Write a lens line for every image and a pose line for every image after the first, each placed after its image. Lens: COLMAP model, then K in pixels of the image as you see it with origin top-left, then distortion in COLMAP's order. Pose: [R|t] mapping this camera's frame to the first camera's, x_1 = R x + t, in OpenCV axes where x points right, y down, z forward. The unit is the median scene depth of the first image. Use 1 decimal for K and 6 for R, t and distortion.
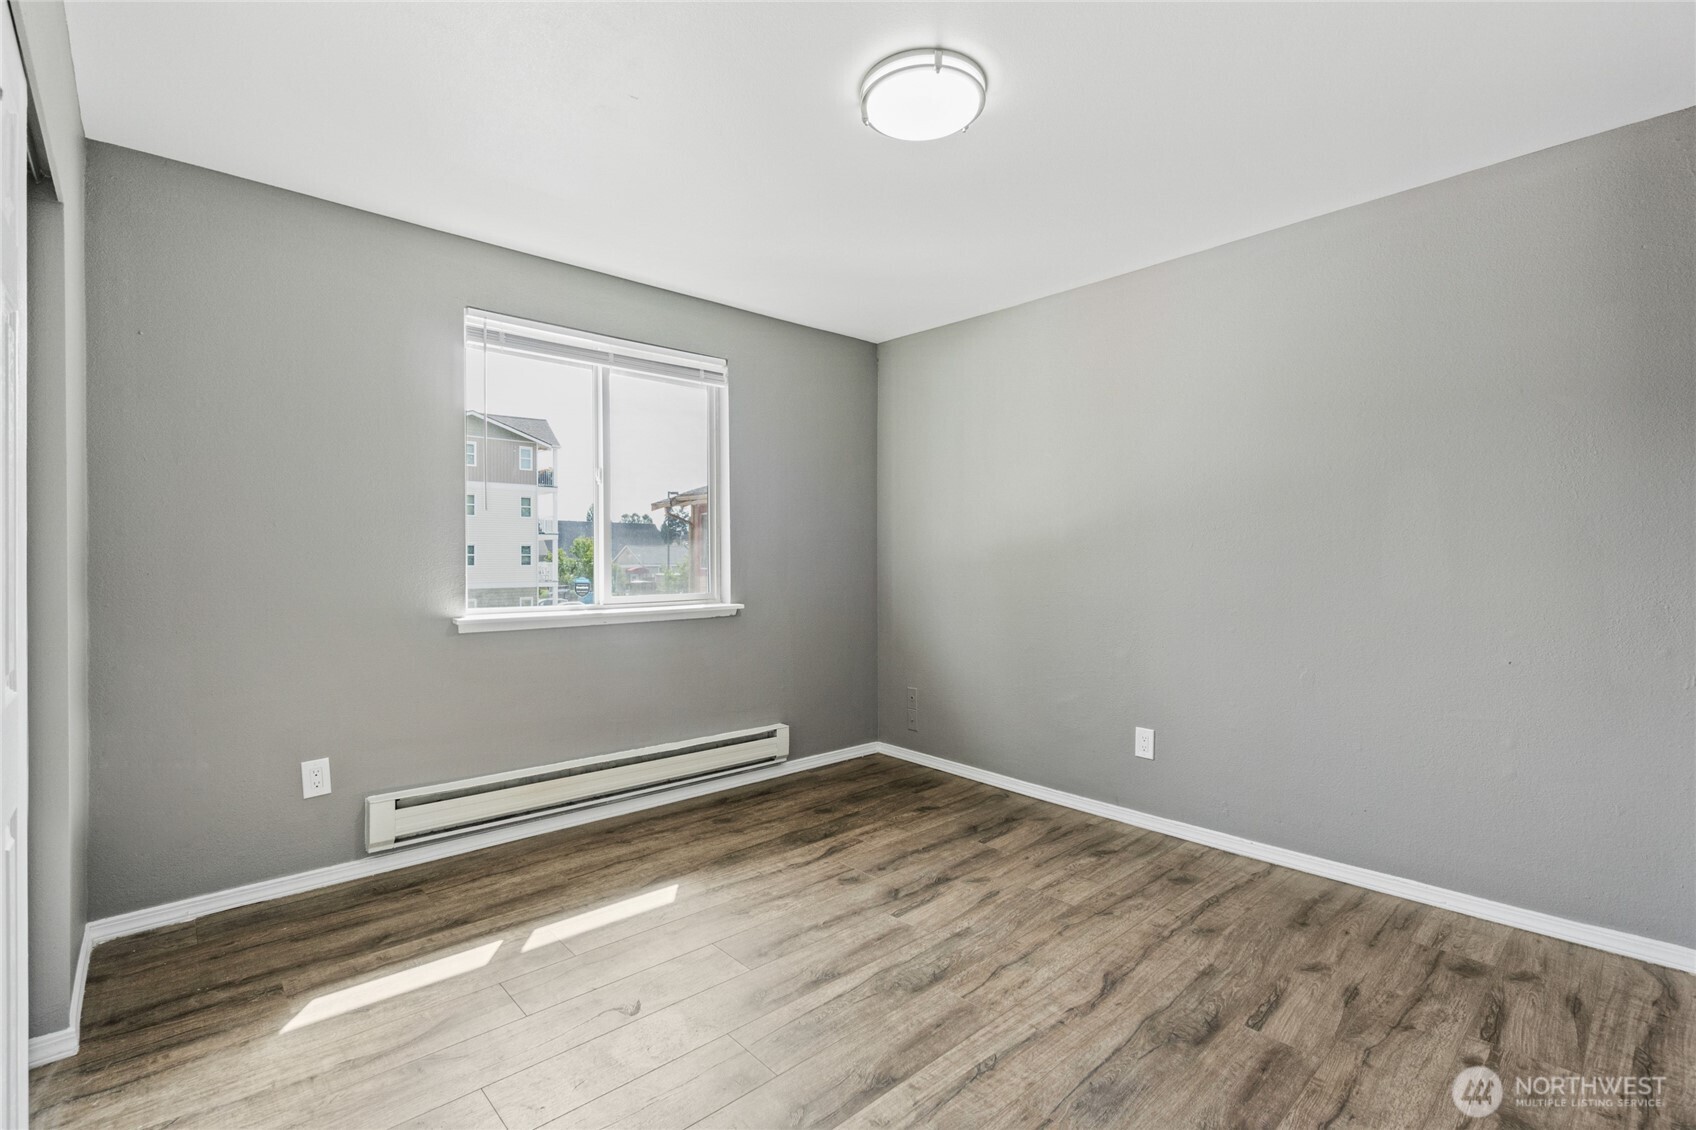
lens RADIAL K [[727.9, 0, 841.5], [0, 727.9, 555.1], [0, 0, 1]] dist [-0.005475, -0.000056]
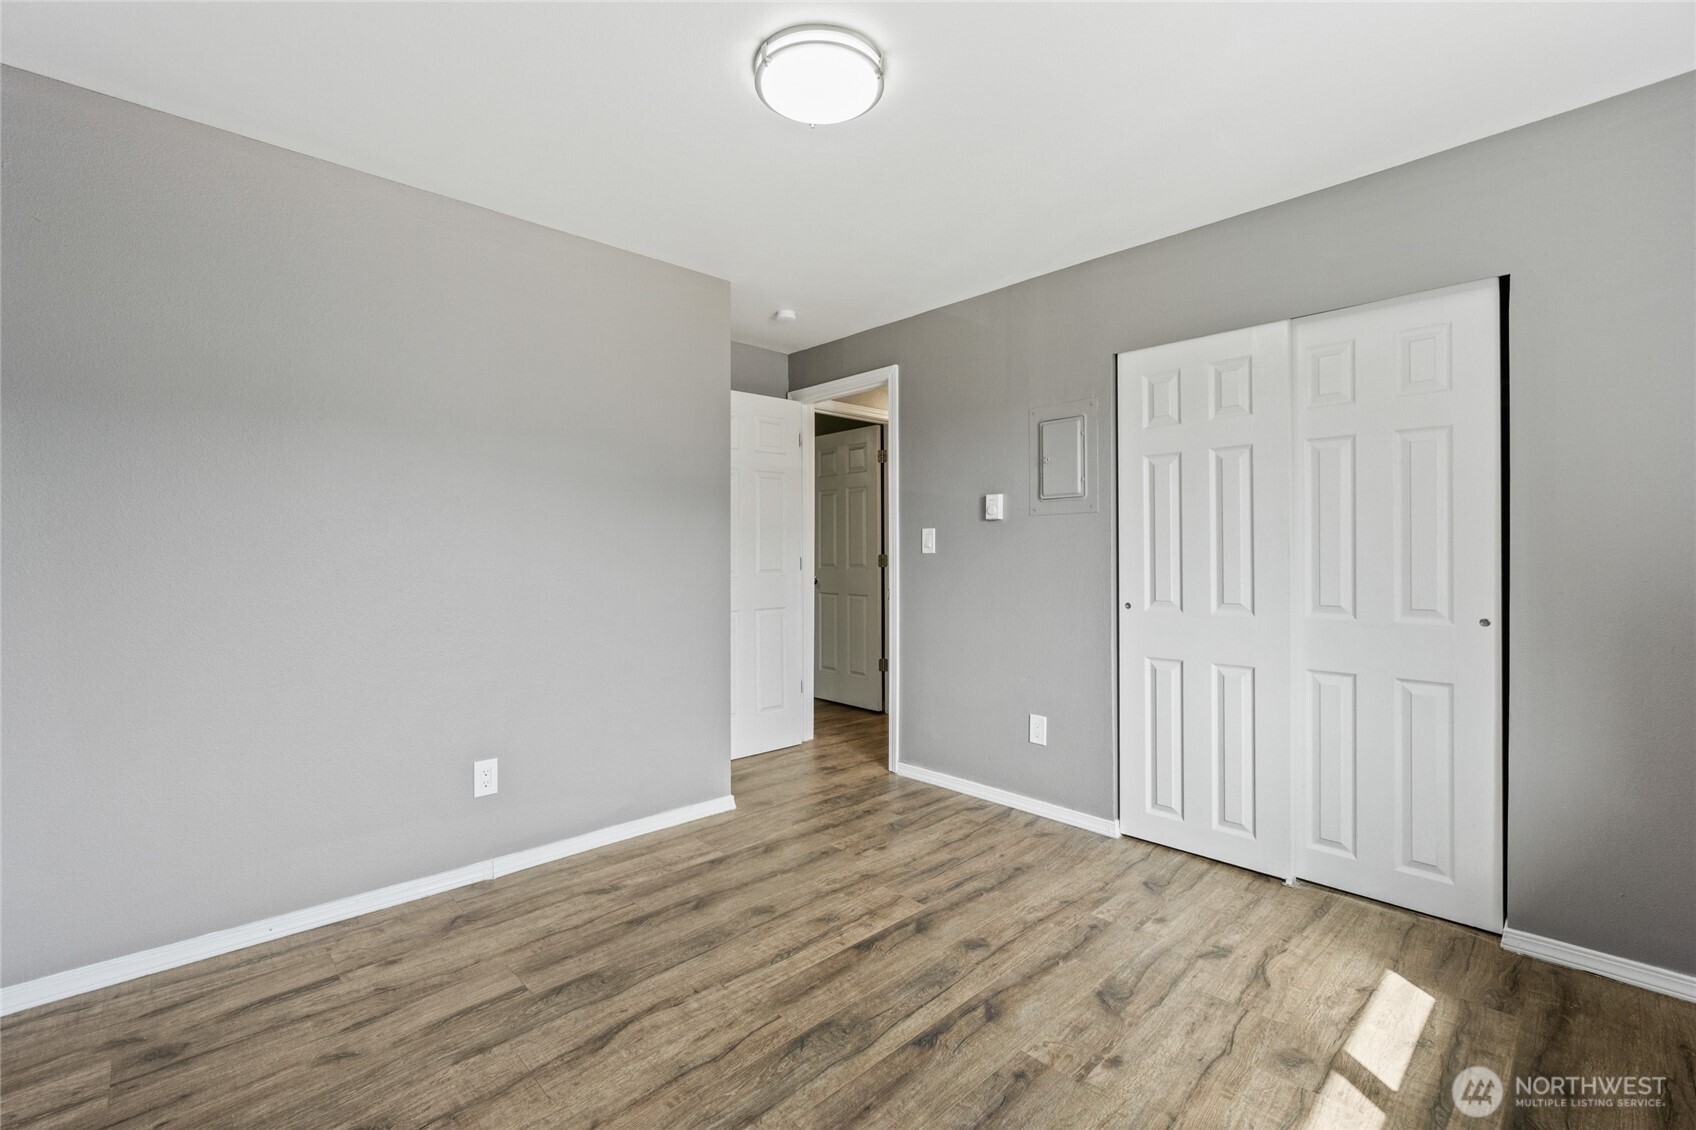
lens RADIAL K [[727.9, 0, 841.5], [0, 727.9, 555.1], [0, 0, 1]] dist [-0.005475, -0.000056]
pose [[-0.999771, 0.001529, -0.021368, 0.106573], [0.001711, 0.999962, -0.008495, 0.010148], [0.021354, -0.008530, -0.999736, 1.993924]]
